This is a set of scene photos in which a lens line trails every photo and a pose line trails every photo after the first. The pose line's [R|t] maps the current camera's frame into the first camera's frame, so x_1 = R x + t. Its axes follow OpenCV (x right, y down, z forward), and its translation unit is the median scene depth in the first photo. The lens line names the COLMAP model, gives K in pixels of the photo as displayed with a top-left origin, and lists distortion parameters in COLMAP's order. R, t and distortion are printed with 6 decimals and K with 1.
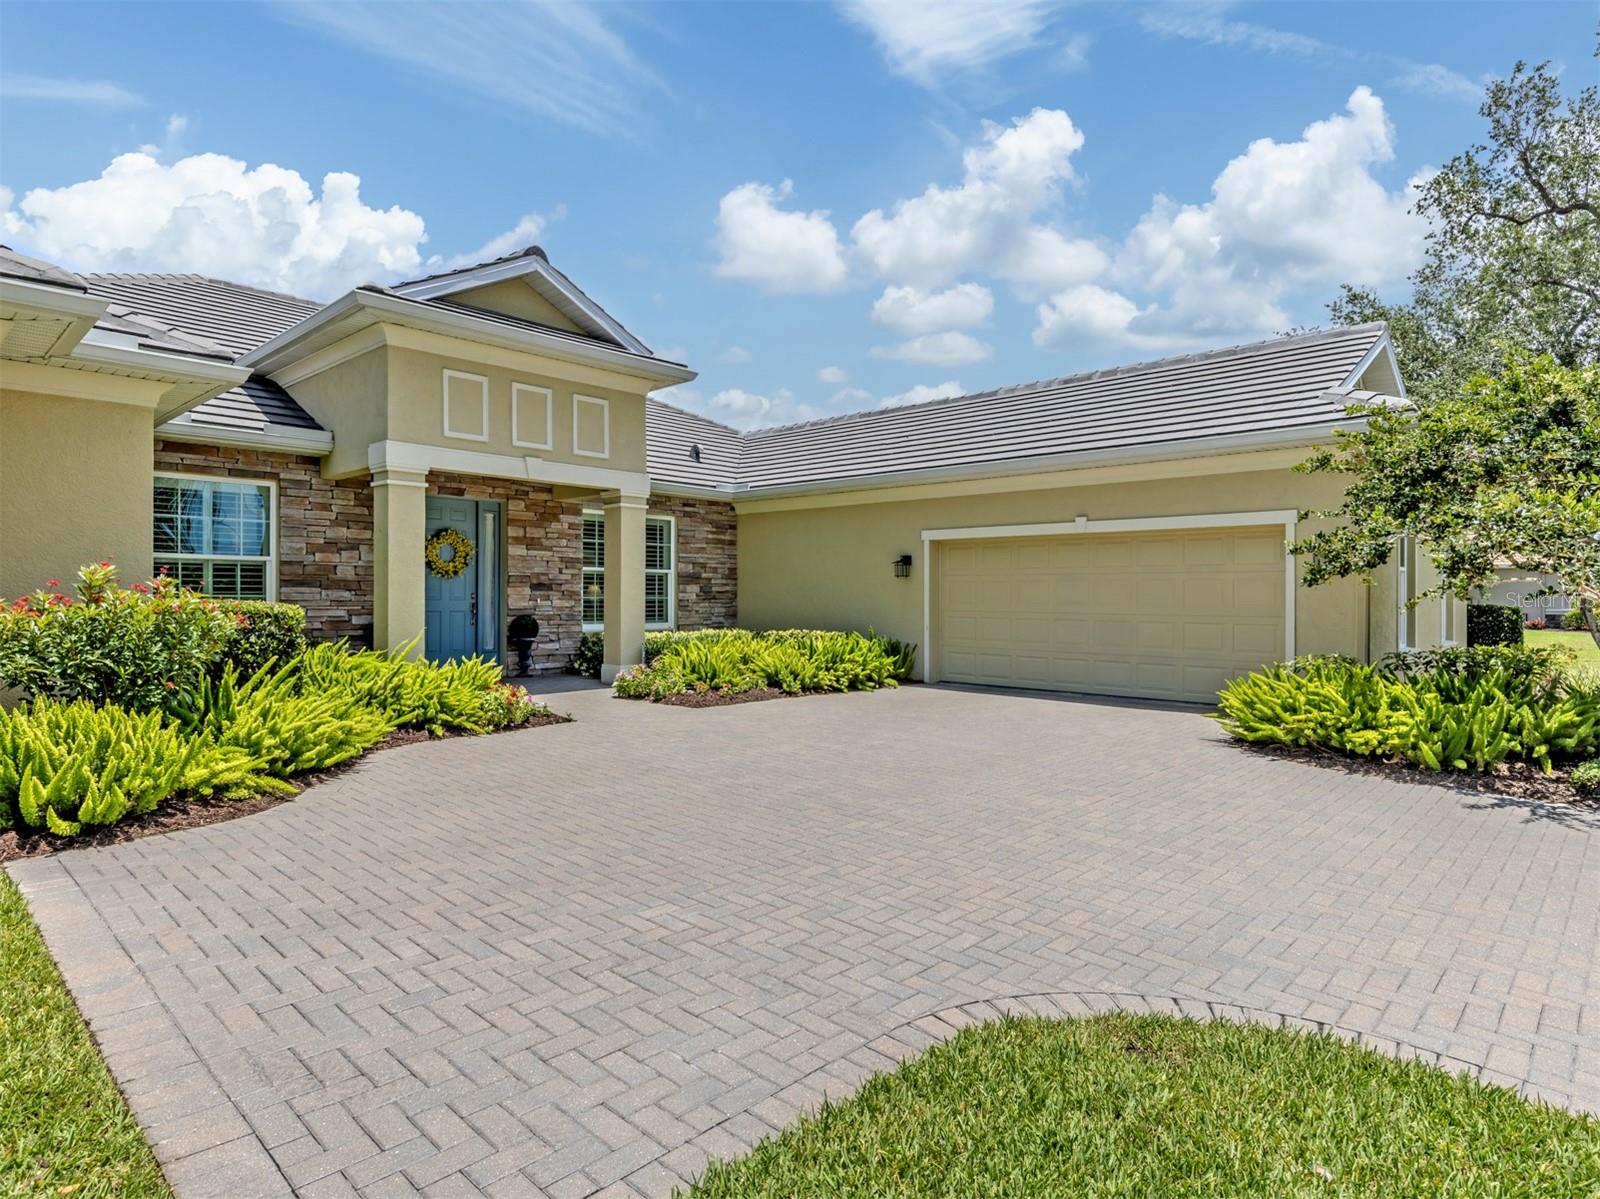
lens RADIAL K [[911.8, 0, 799.8], [0, 911.8, 594.8], [0, 0, 1]] dist [-0.005593, -0.000300]
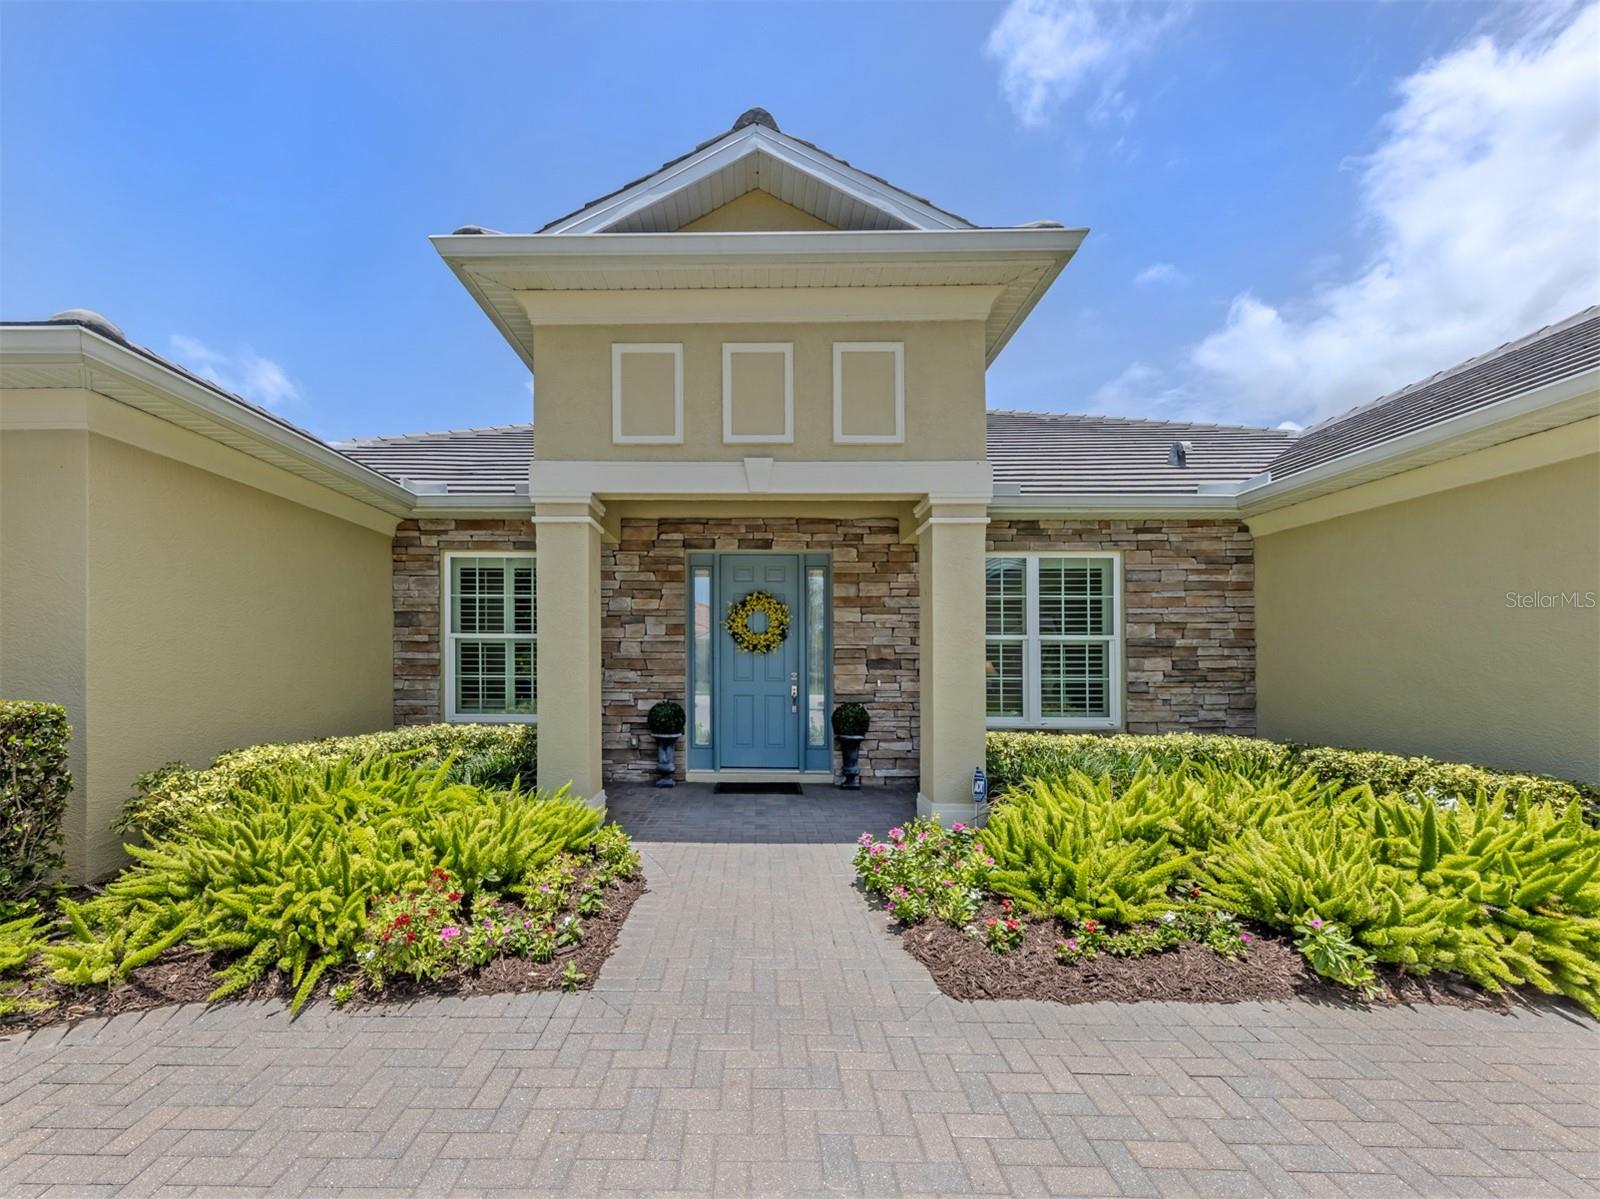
lens RADIAL K [[604.4, 0, 782.3], [0, 604.4, 659.4], [0, 0, 1]] dist [0.007335, -0.000036]
pose [[0.675516, -0.007569, -0.737307, 0.017110], [0.002921, 0.999967, -0.007590, -0.009157], [0.737340, 0.002973, 0.675516, 0.625237]]
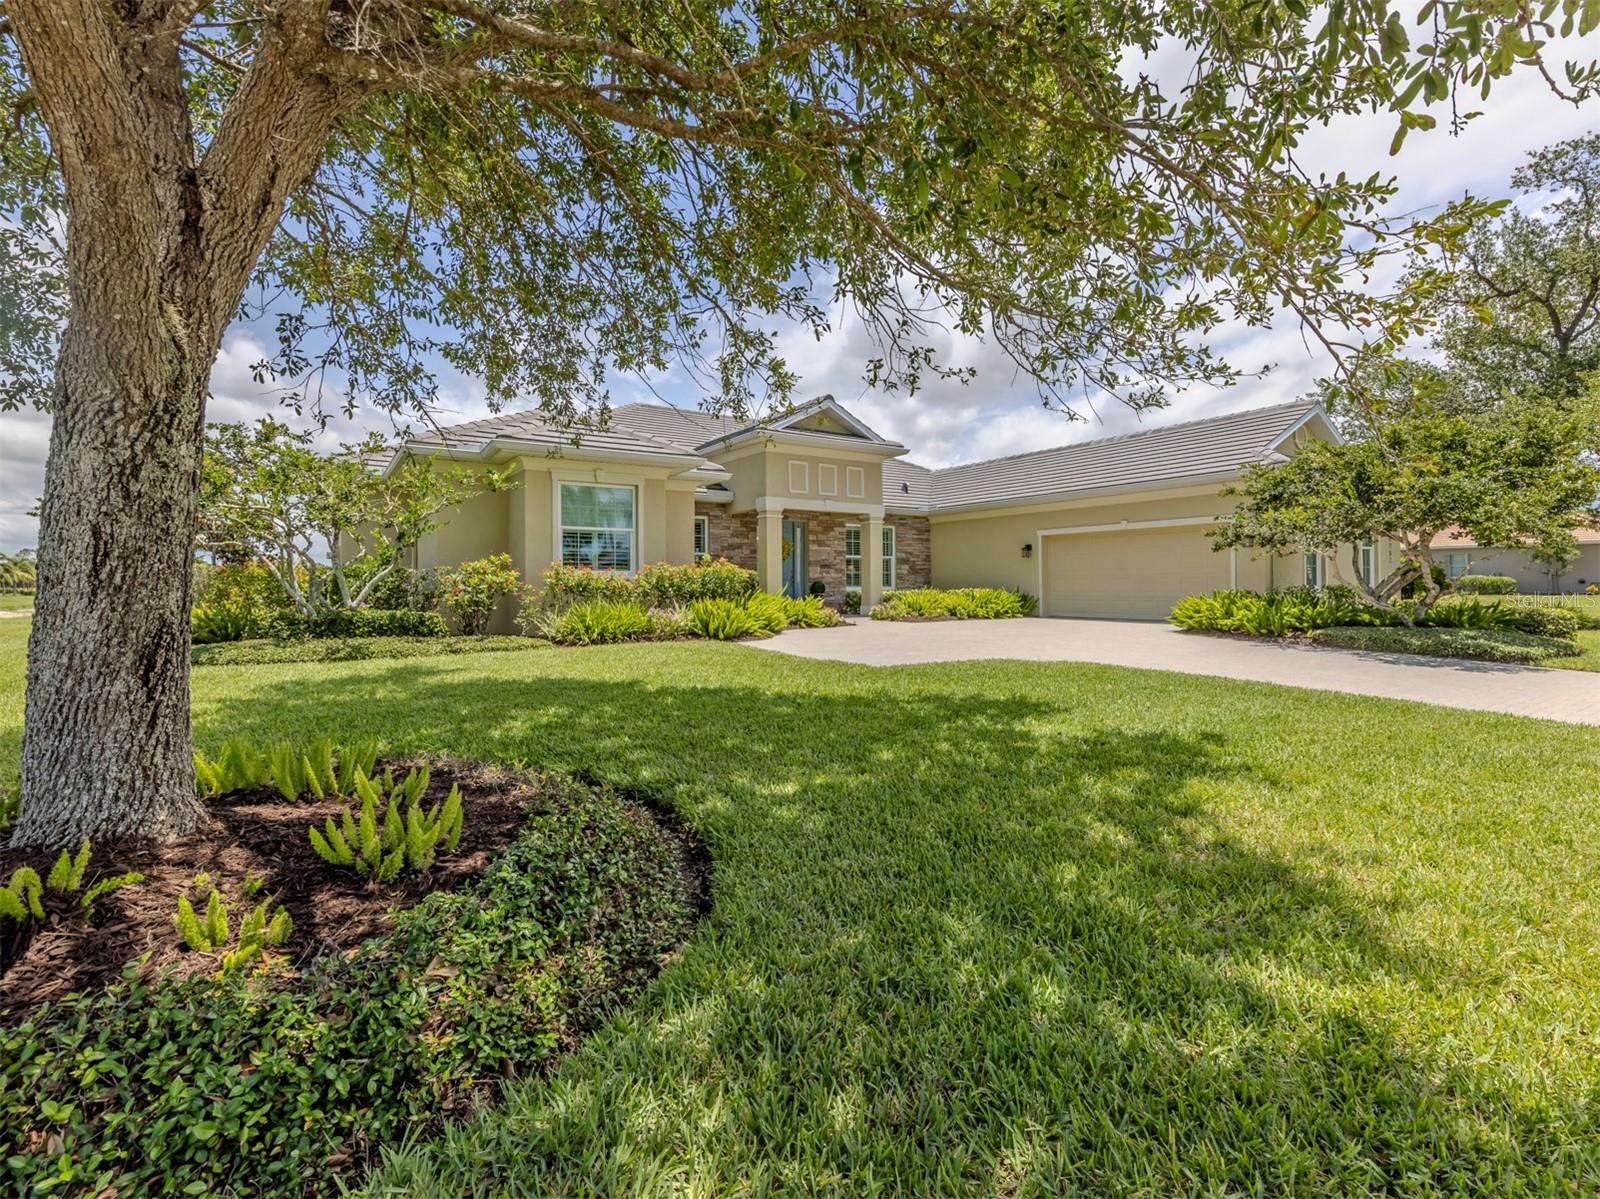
lens RADIAL K [[761.0, 0, 813.9], [0, 761.0, 593.3], [0, 0, 1]] dist [-0.002677, -0.000150]
pose [[0.976356, -0.011902, -0.215843, 0.029451], [0.014419, 0.999845, 0.010089, 0.031476], [0.215690, -0.012963, 0.976376, -0.548870]]
